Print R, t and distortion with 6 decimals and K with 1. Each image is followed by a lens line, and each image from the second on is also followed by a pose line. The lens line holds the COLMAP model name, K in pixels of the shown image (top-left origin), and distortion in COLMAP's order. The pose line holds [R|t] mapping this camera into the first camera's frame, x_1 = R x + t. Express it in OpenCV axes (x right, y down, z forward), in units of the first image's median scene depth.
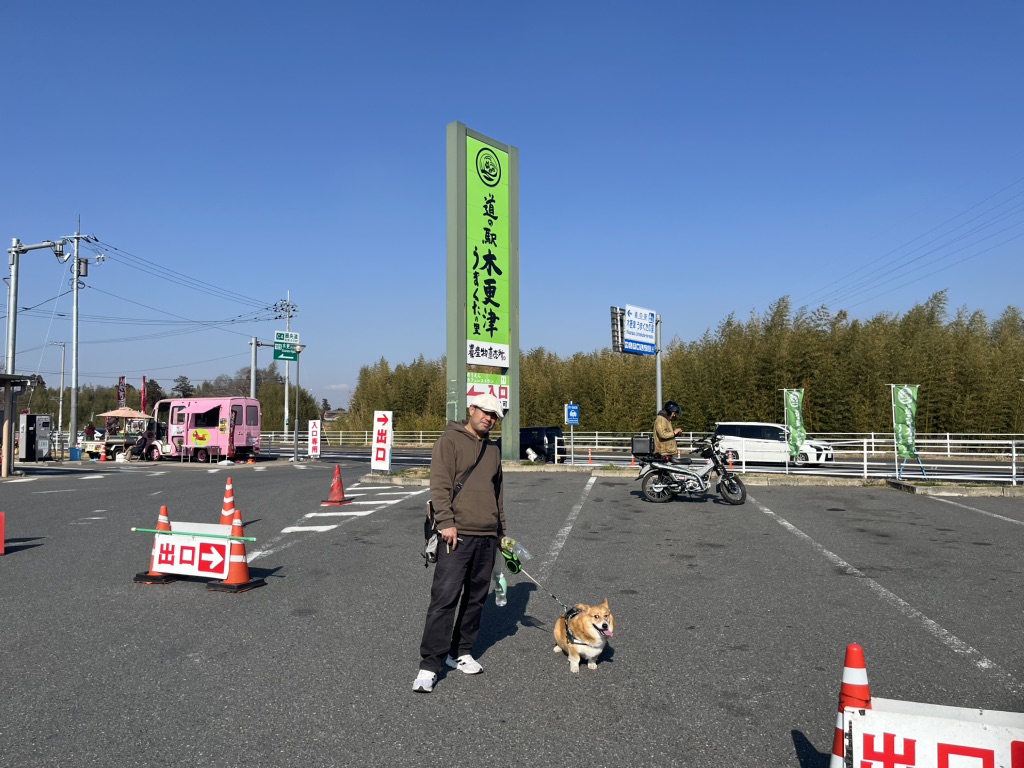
lens RADIAL K [[773.4, 0, 507.6], [0, 773.4, 388.2], [0, 0, 1]] dist [0.058069, -0.083431]
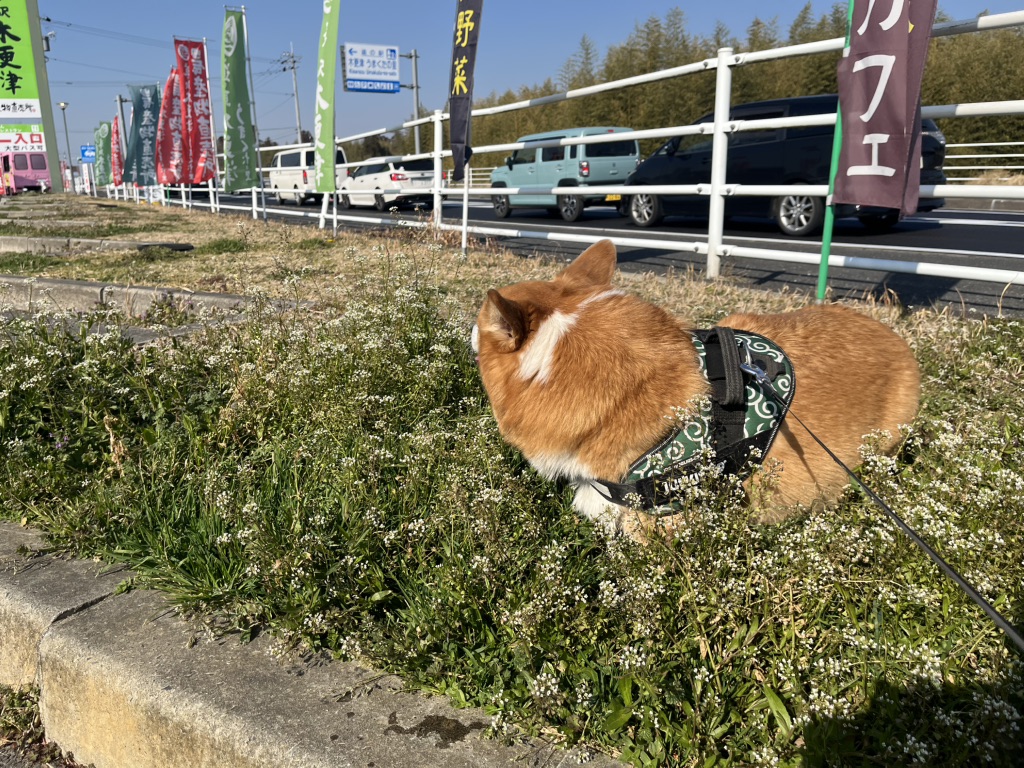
lens RADIAL K [[773.4, 0, 512.0], [0, 773.4, 377.3], [0, 0, 1]] dist [0.058069, -0.083431]
pose [[0.912784, 0.089837, -0.398440, 1.288991], [0.035549, 0.954335, 0.296617, 0.028243], [0.406892, -0.284911, 0.867908, 0.081712]]
